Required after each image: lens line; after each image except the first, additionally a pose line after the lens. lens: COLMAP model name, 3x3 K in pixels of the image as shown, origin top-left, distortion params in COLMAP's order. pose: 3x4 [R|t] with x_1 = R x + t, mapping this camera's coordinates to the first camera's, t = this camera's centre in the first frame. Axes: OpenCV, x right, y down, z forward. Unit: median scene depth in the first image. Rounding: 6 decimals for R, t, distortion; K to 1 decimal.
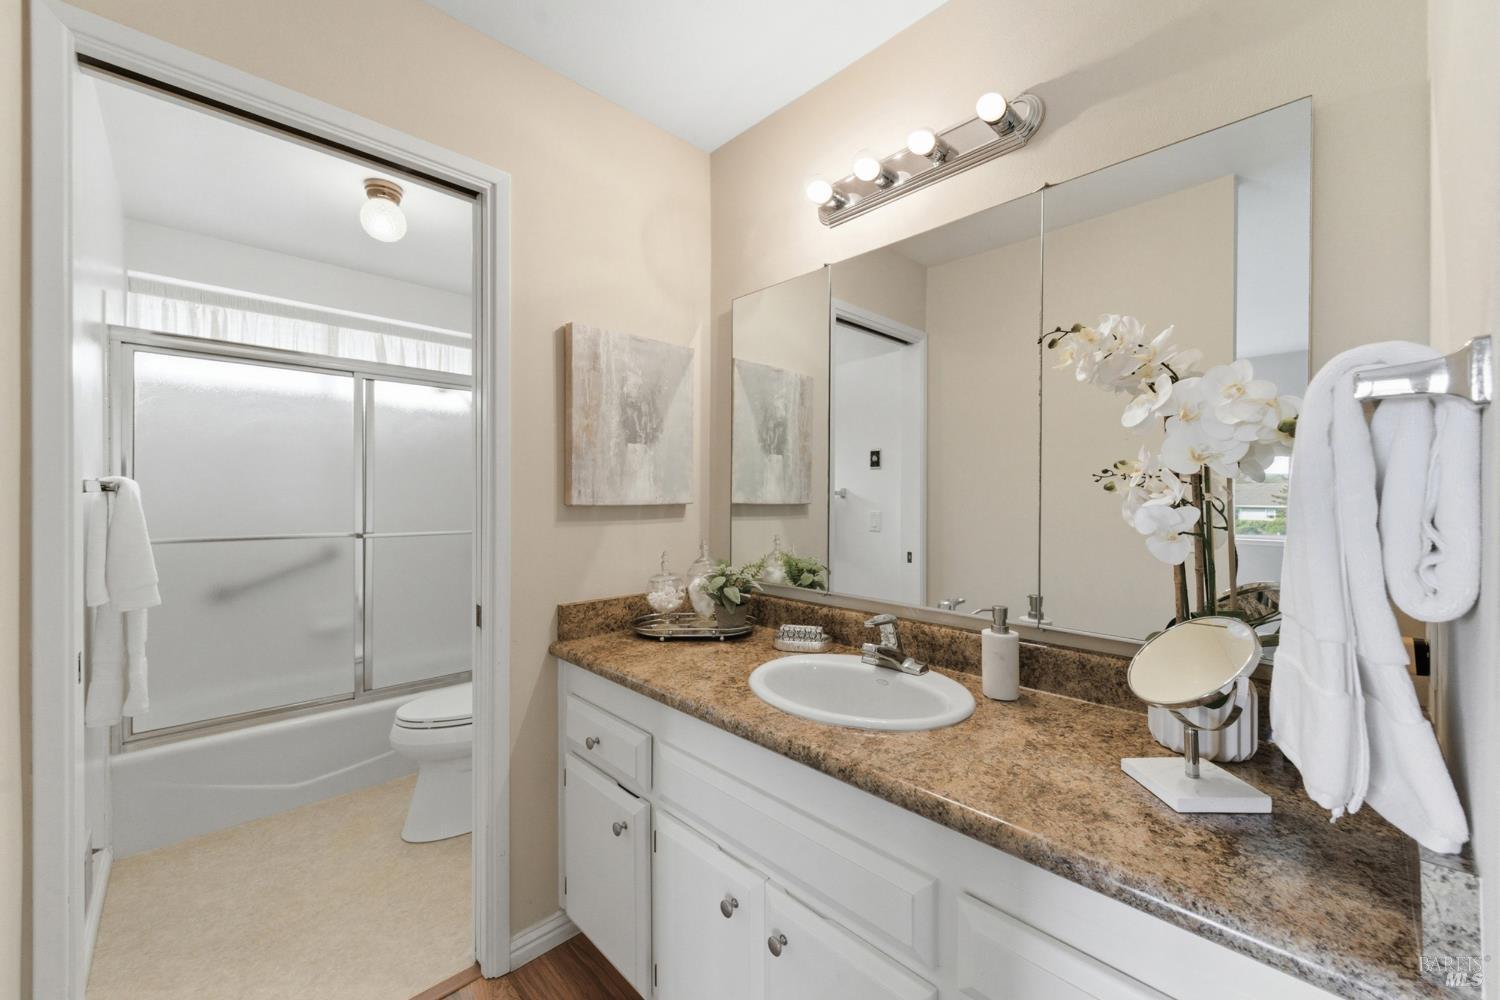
lens RADIAL K [[586.4, 0, 749.3], [0, 586.4, 497.7], [0, 0, 1]] dist [0.002889, -0.000375]
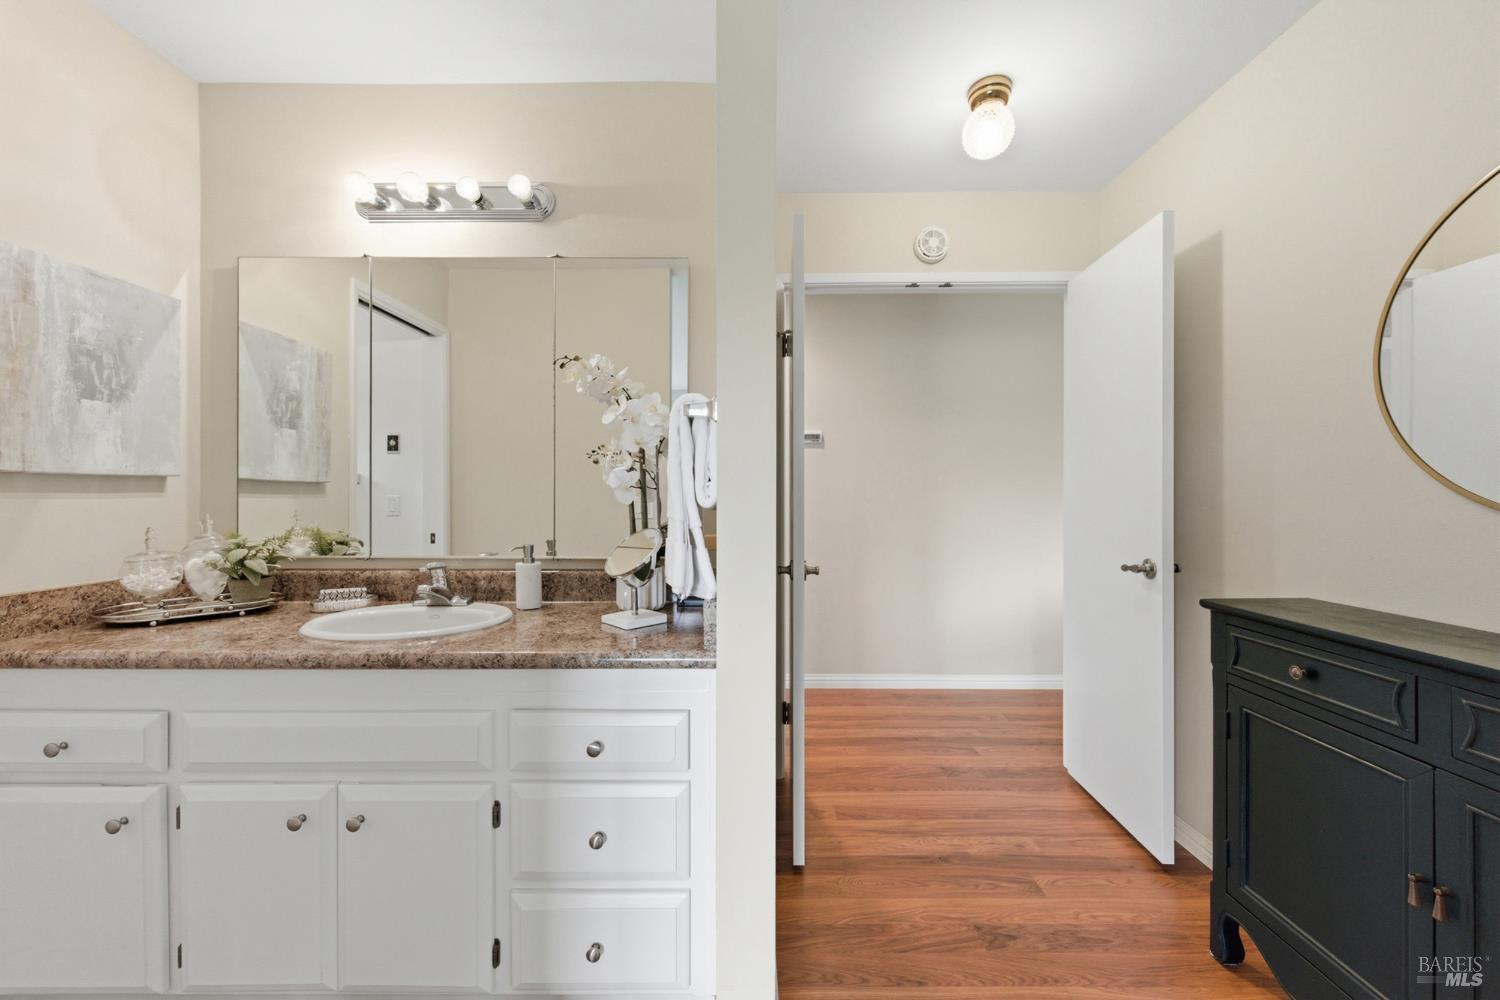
lens RADIAL K [[586.4, 0, 749.3], [0, 586.4, 497.7], [0, 0, 1]] dist [0.002889, -0.000375]
pose [[0.699505, -0.004522, 0.714614, -0.152876], [0.002643, 0.999990, 0.003740, 0.049190], [-0.714623, -0.000727, 0.699509, -0.268950]]
